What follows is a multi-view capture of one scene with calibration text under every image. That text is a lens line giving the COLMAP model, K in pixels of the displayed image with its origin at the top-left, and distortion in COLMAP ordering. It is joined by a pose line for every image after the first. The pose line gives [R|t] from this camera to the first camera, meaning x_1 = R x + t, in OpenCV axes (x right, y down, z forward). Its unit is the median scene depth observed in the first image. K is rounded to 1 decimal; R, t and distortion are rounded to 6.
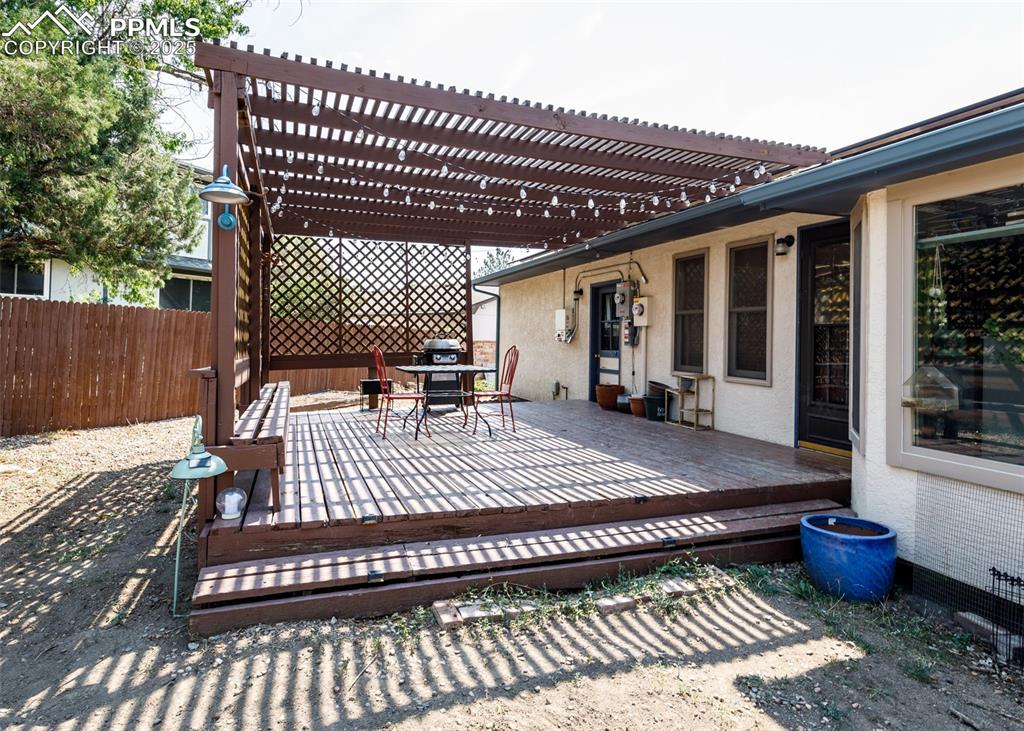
lens RADIAL K [[553.0, 0, 480.3], [0, 553.0, 328.4], [0, 0, 1]] dist [0.002705, -0.000641]
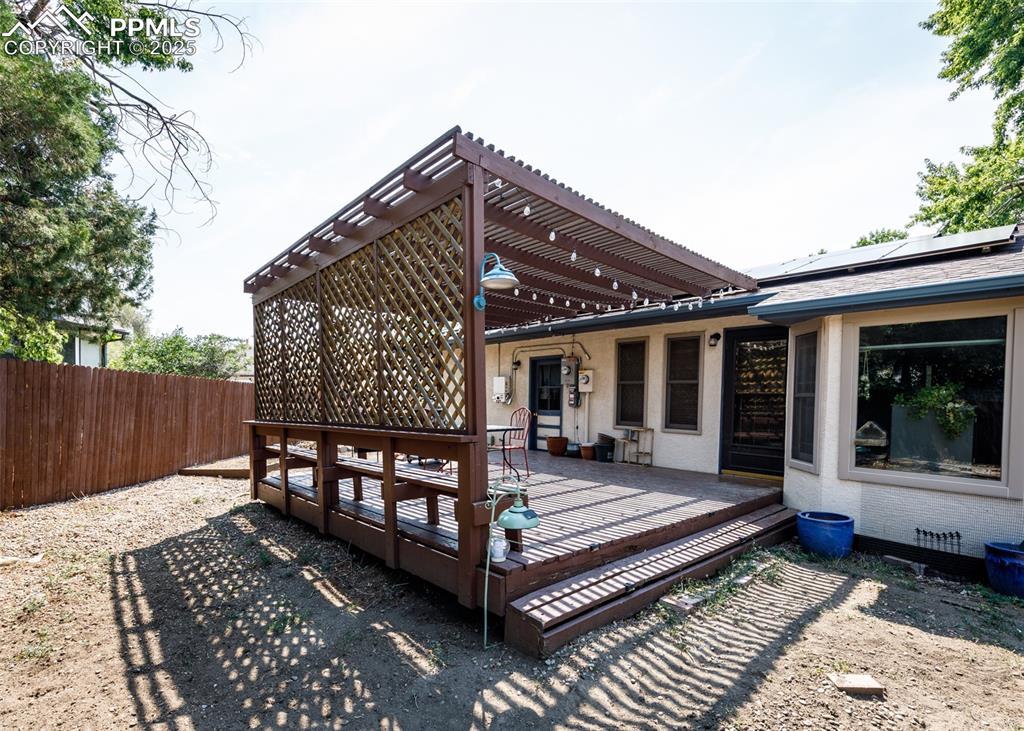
lens RADIAL K [[473.7, 0, 514.4], [0, 473.7, 405.9], [0, 0, 1]] dist [0.006185, -0.000732]
pose [[0.915472, -0.005330, 0.402346, -0.326354], [-0.009030, 0.999388, 0.033784, -0.007335], [-0.402280, -0.034562, 0.914864, 0.032559]]
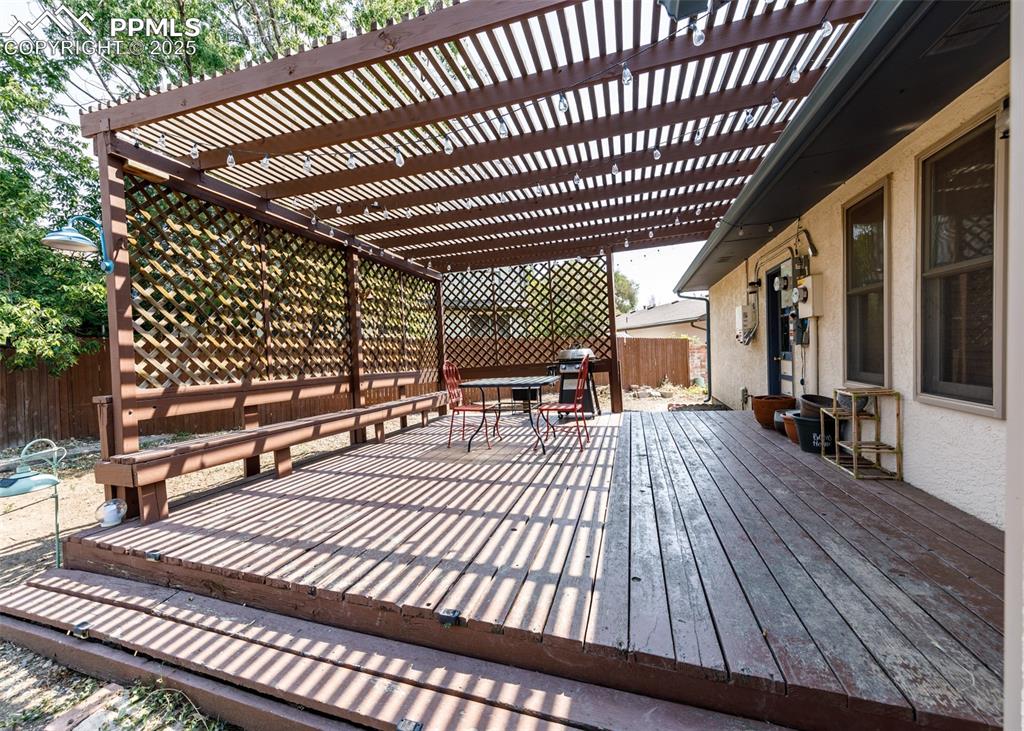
lens RADIAL K [[402.8, 0, 491.4], [0, 402.8, 362.7], [0, 0, 1]] dist [0.000780, 0.000742]
pose [[0.795286, -0.032742, -0.605349, 0.284015], [0.065538, 0.997332, 0.032158, 0.011237], [0.602681, -0.065249, 0.795310, 0.332566]]
